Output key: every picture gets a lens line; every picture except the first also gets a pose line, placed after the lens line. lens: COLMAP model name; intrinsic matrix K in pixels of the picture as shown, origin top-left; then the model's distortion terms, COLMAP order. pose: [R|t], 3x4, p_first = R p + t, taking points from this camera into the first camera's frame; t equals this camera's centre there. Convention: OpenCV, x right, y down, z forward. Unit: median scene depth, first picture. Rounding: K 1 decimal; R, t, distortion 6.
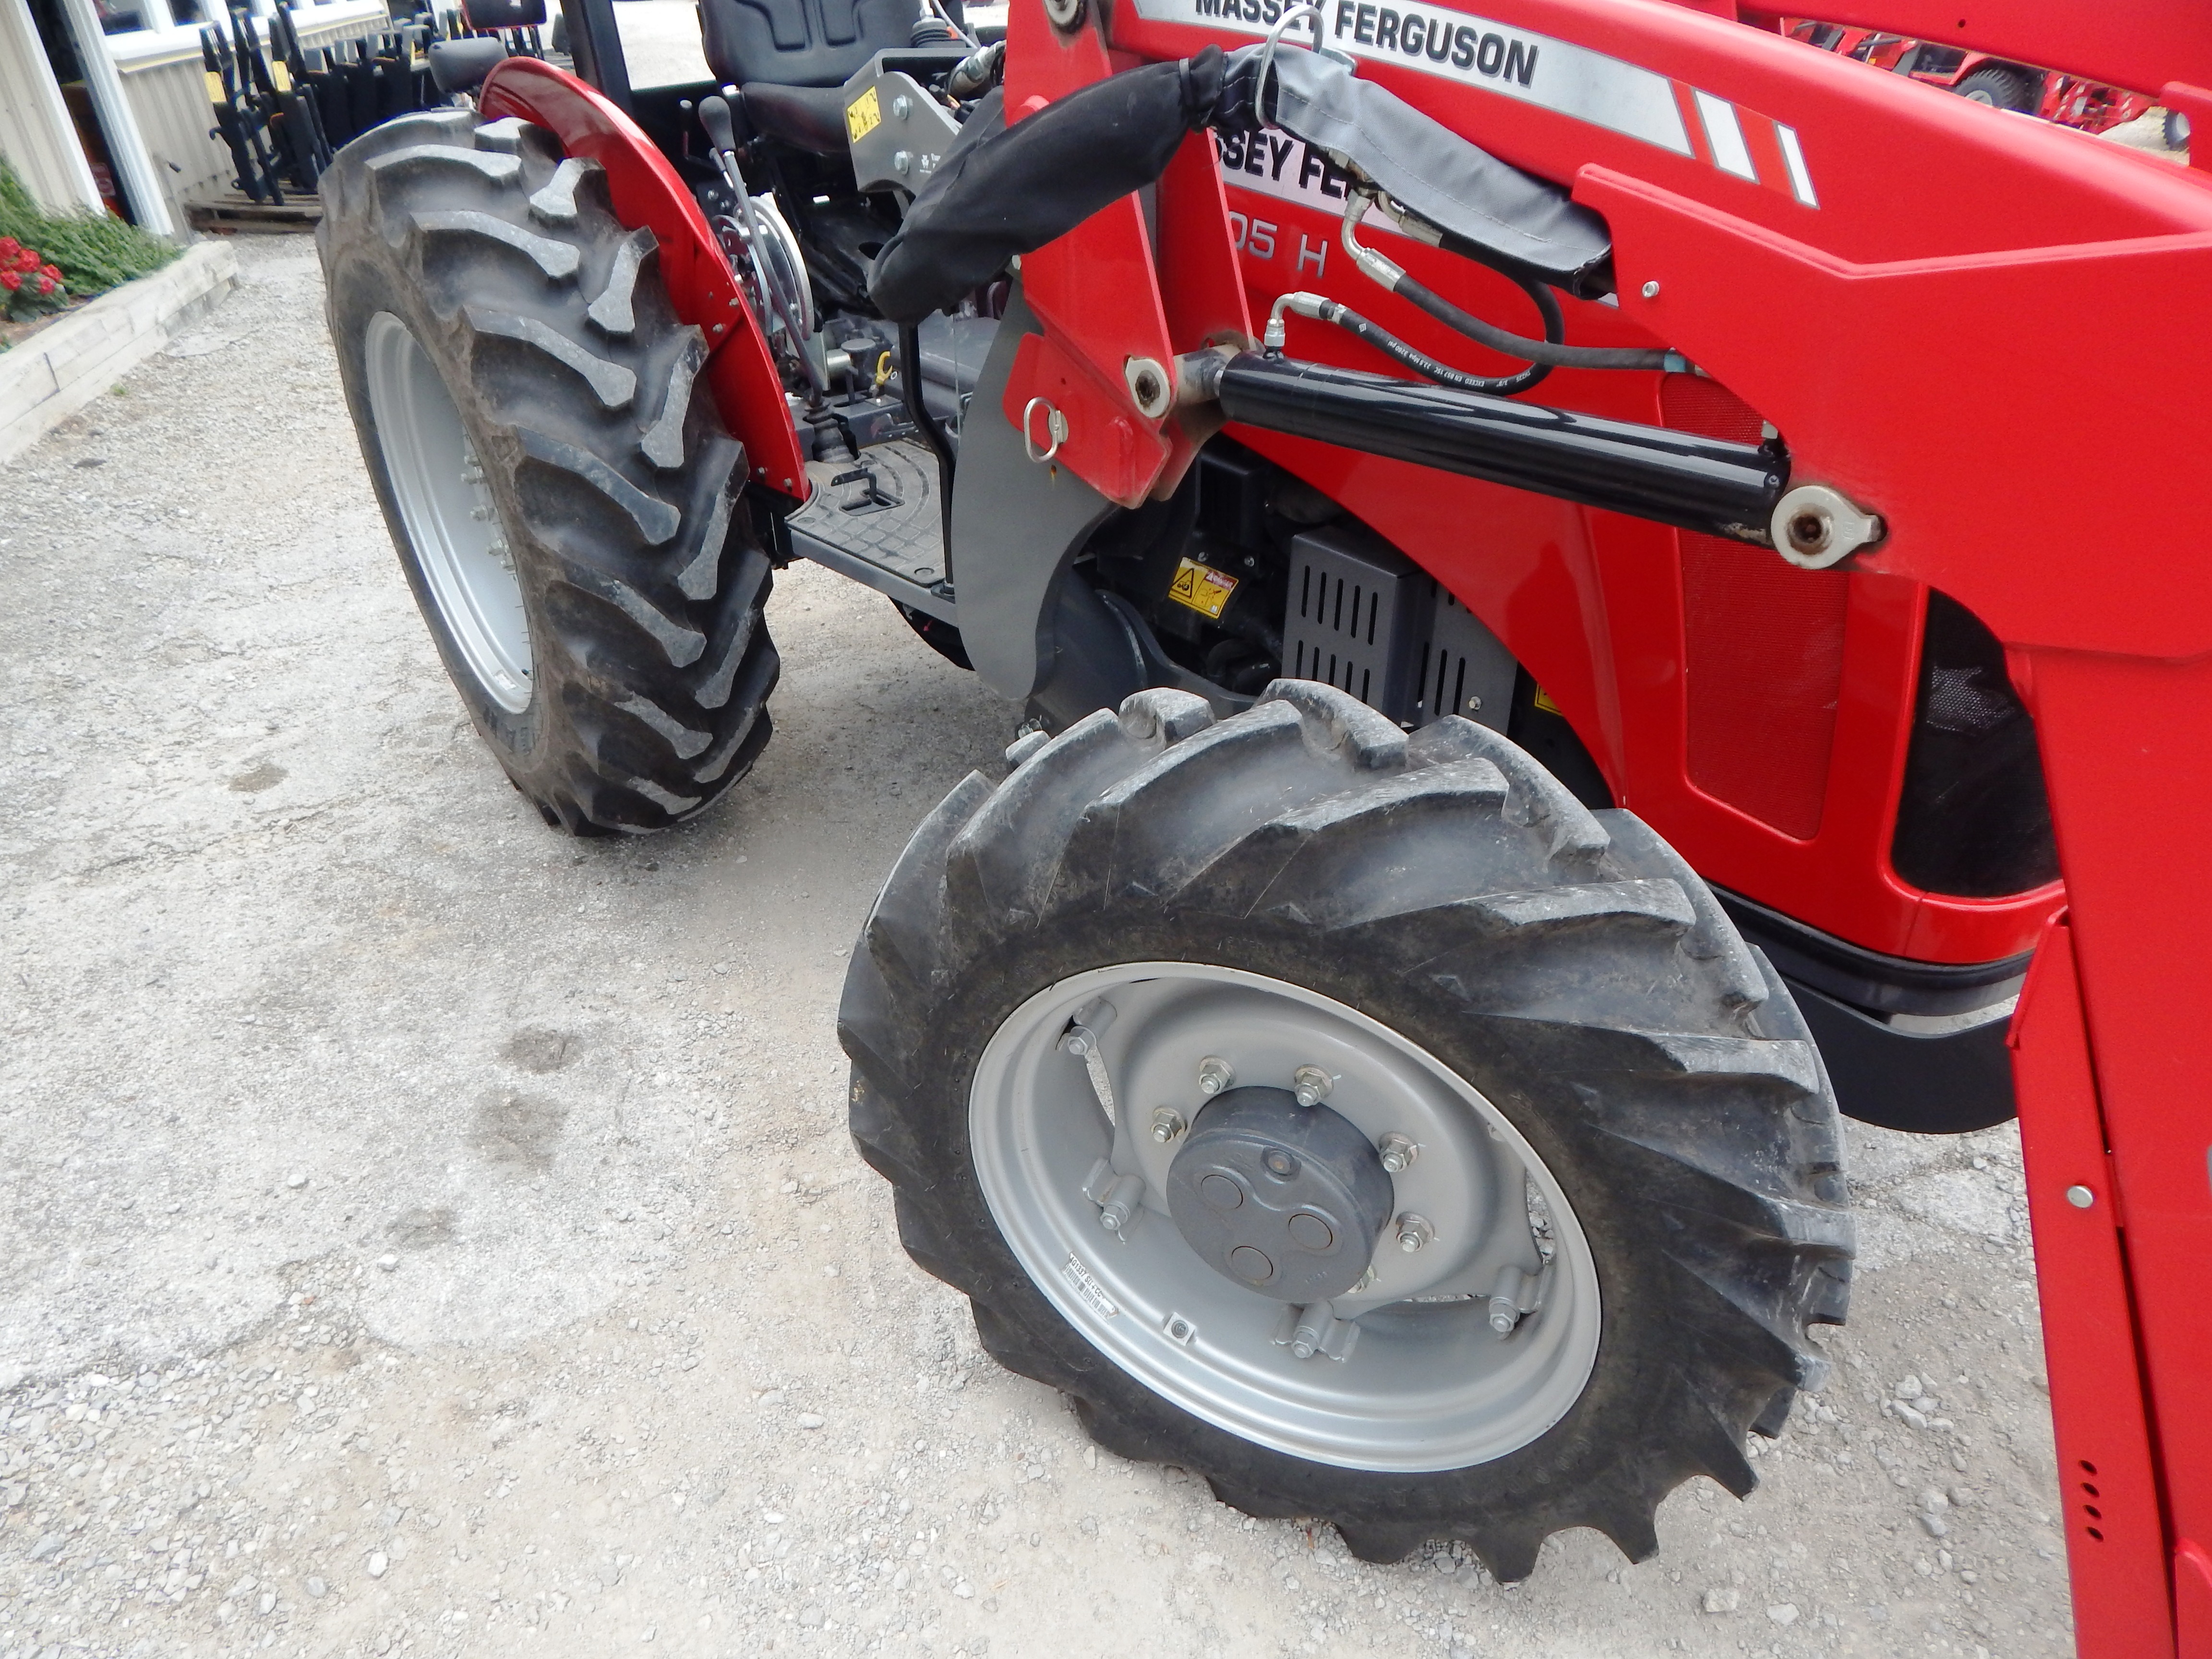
lens RADIAL K [[1490.5, 0, 1100.1], [0, 1490.5, 844.7], [0, 0, 1]] dist [-0.003739, -0.002851]
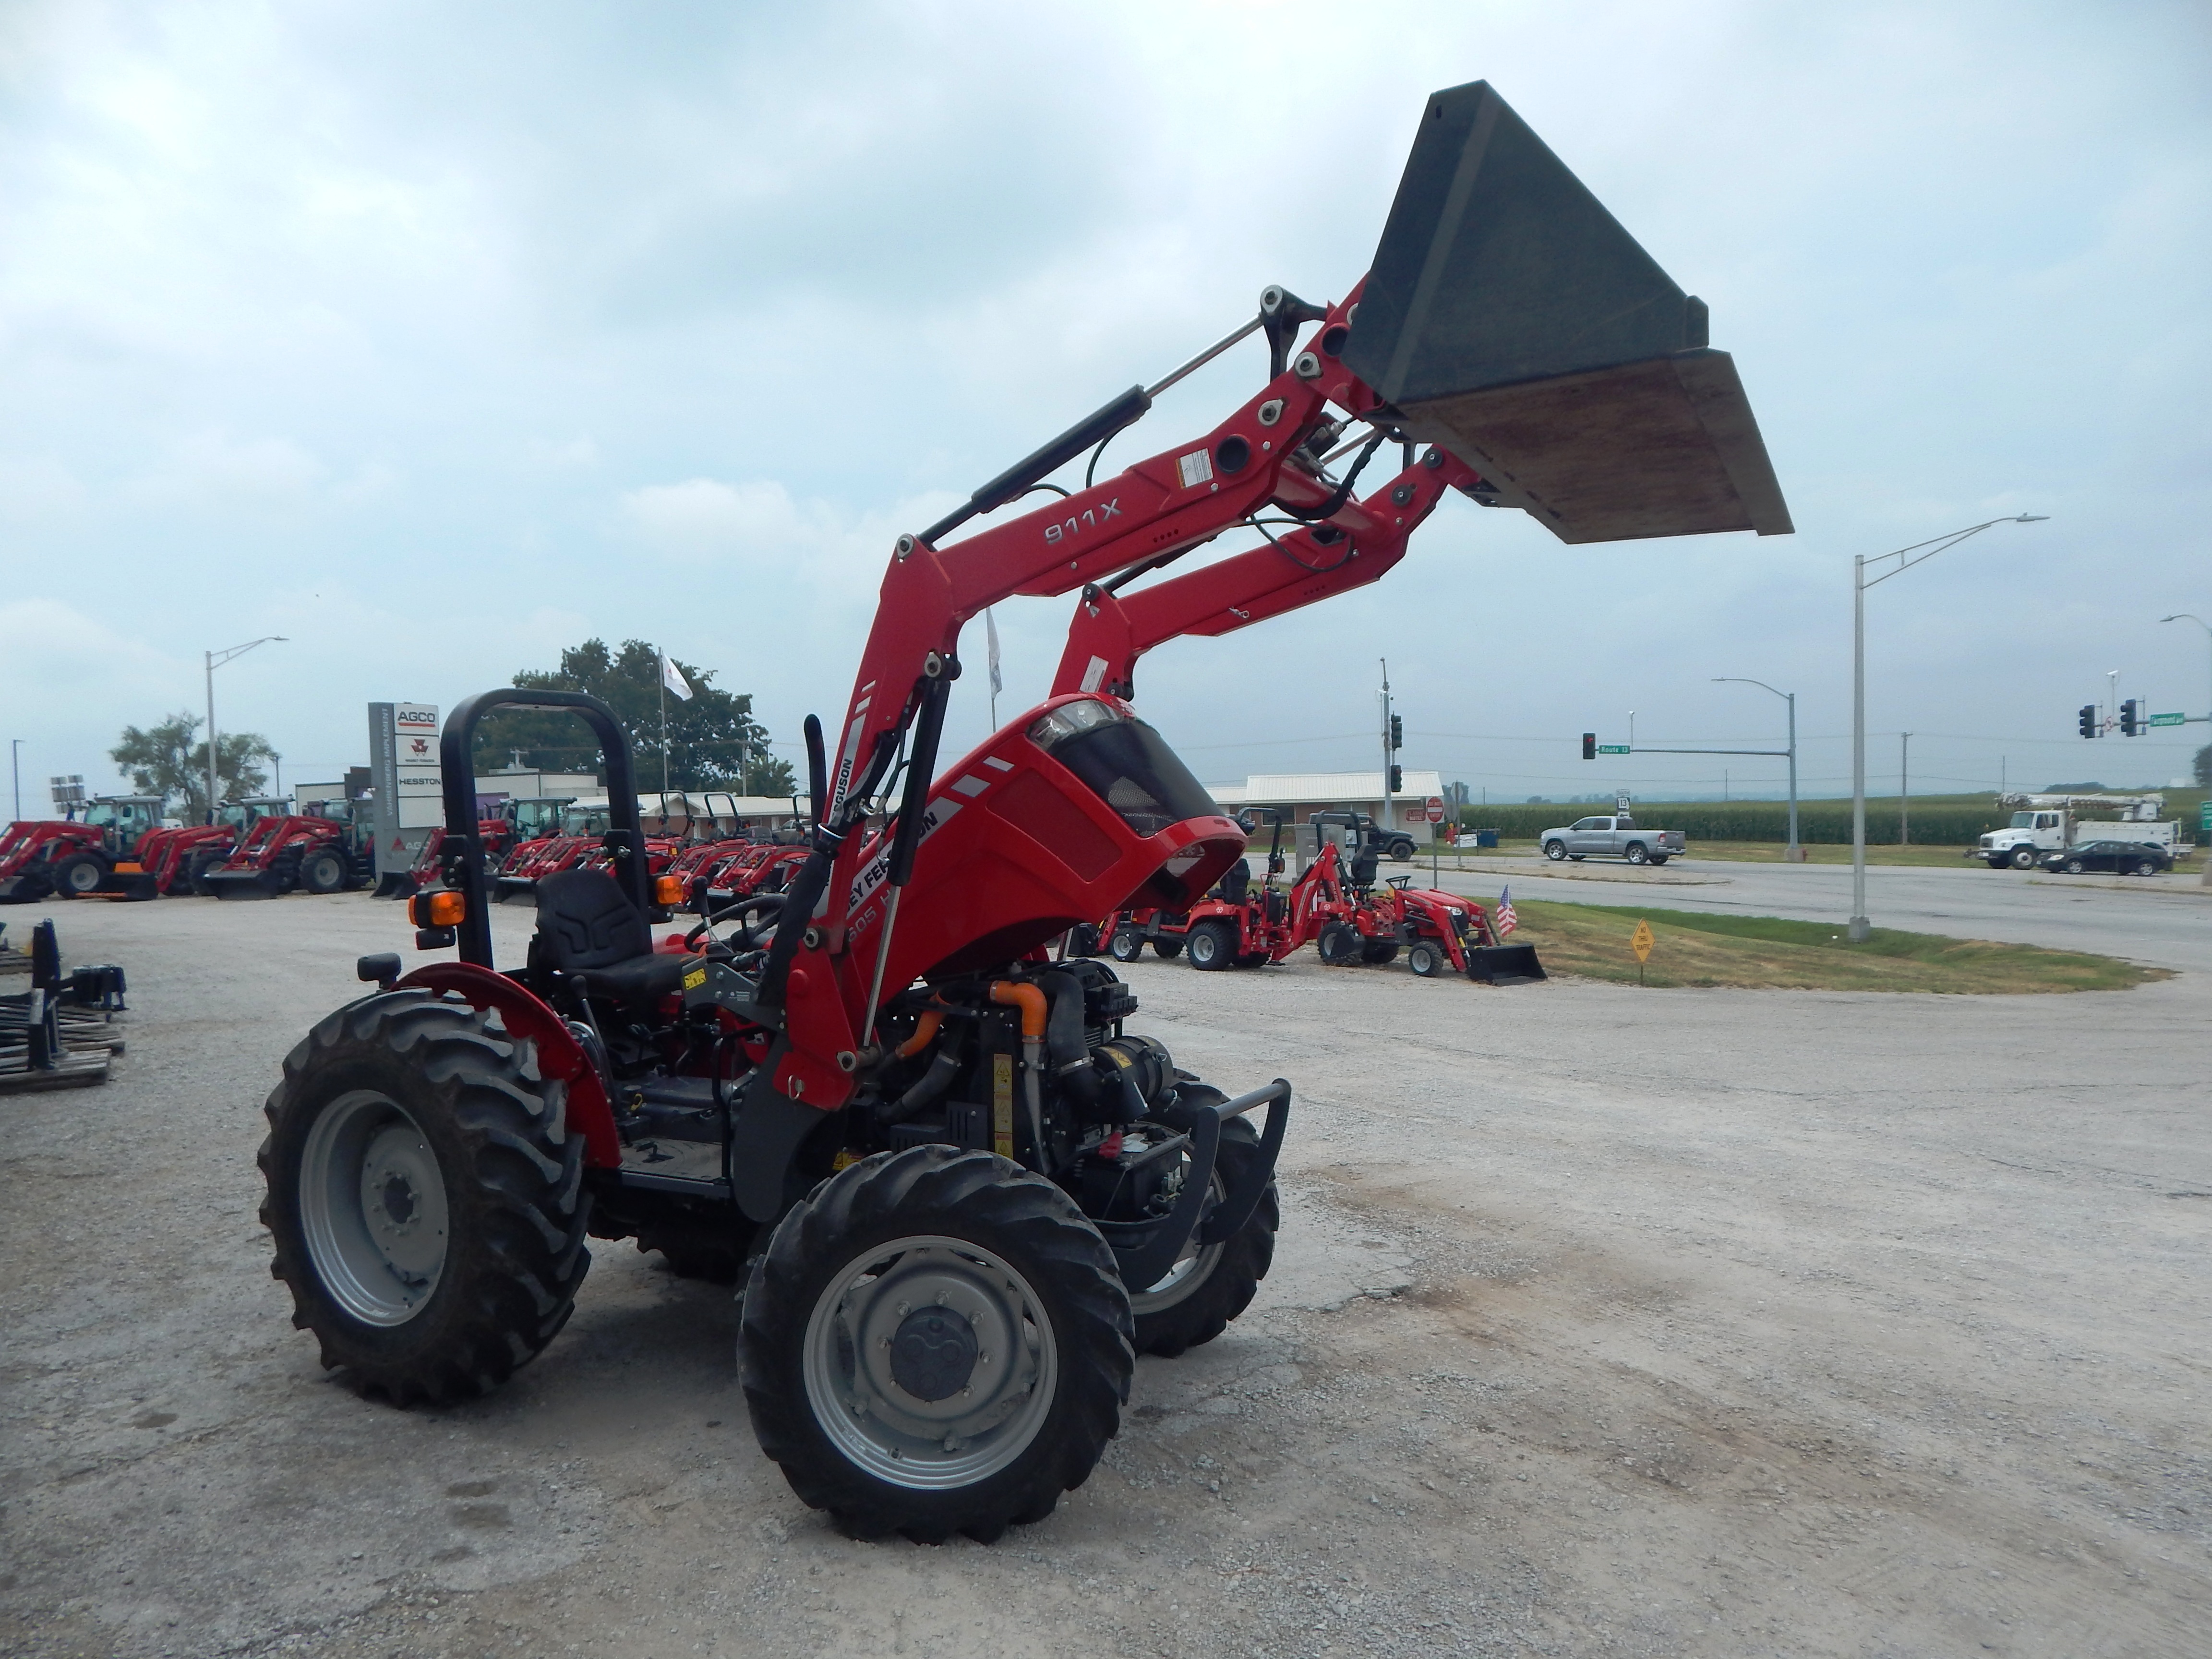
lens RADIAL K [[1438.7, 0, 1106.5], [0, 1438.7, 804.3], [0, 0, 1]] dist [-0.002154, -0.004918]
pose [[0.923110, -0.000551, 0.384536, -0.438374], [0.207929, 0.841912, -0.497946, 0.579118], [-0.323471, 0.539615, 0.777292, -1.194112]]
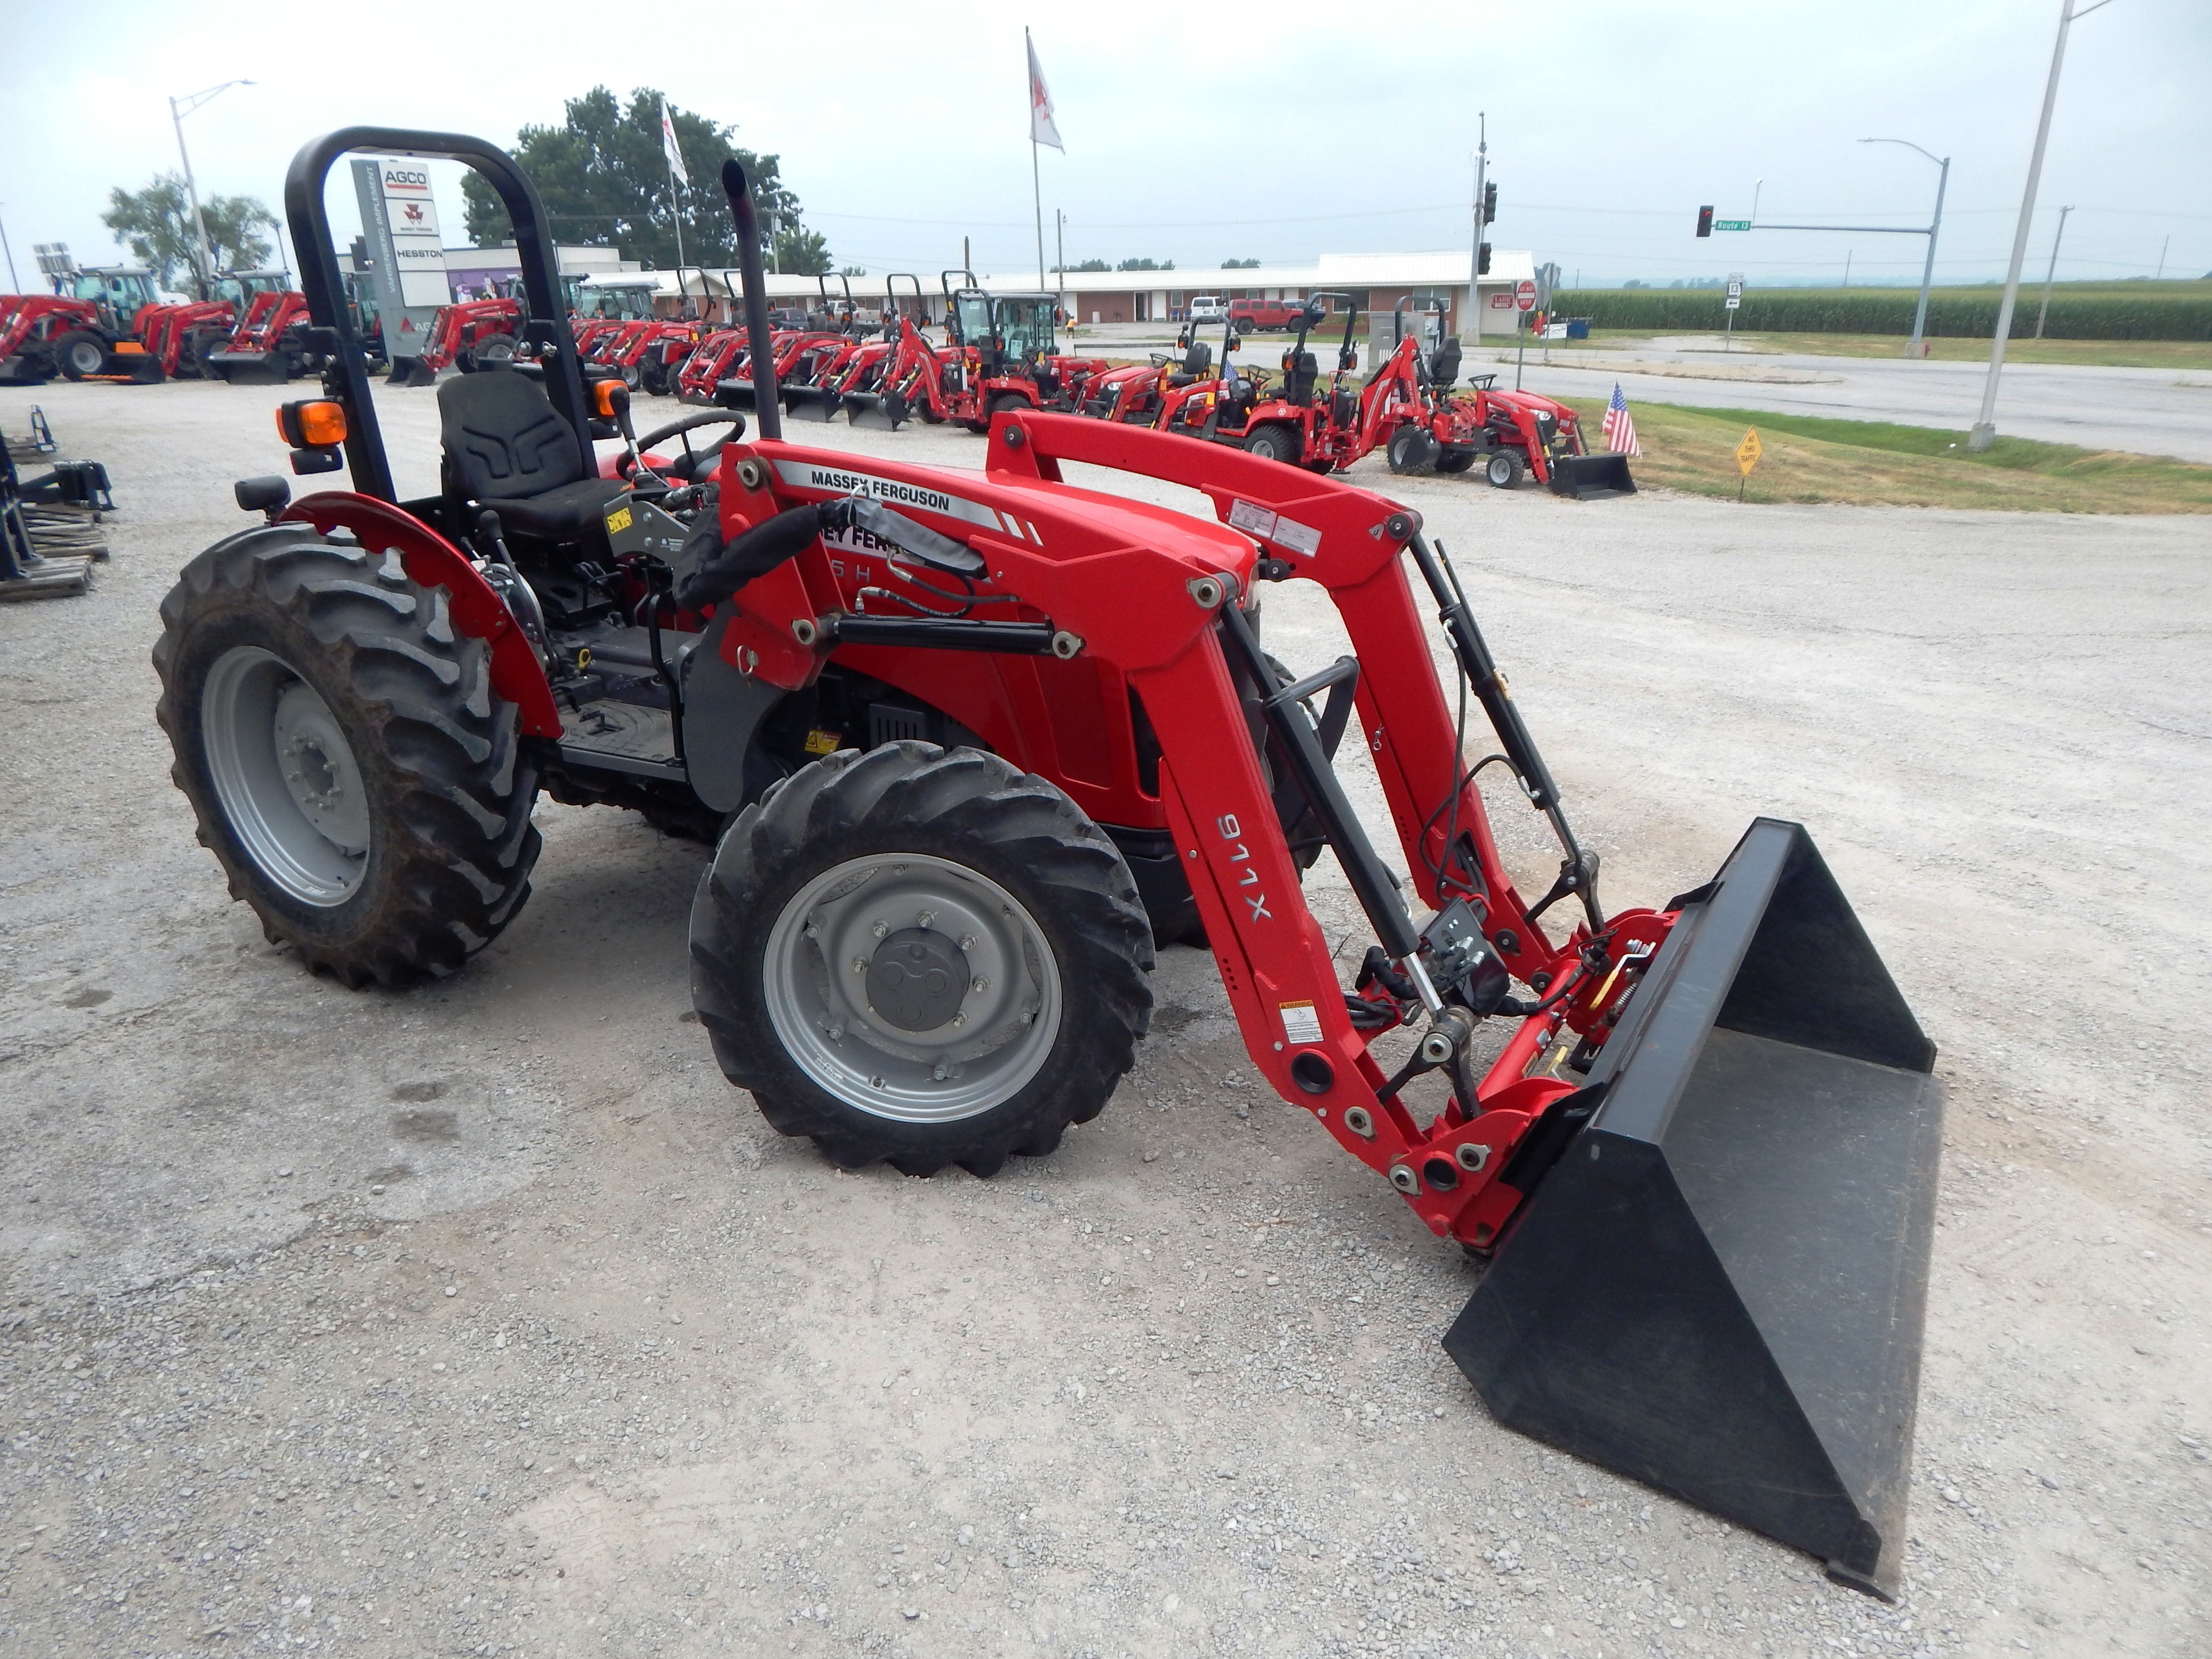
lens RADIAL K [[1468.2, 0, 1103.9], [0, 1468.2, 800.9], [0, 0, 1]] dist [0.005102, -0.001368]
pose [[0.937447, -0.109194, 0.330559, -0.238472], [0.181956, 0.963198, -0.197842, 0.359379], [-0.296790, 0.245613, 0.922816, -0.873397]]
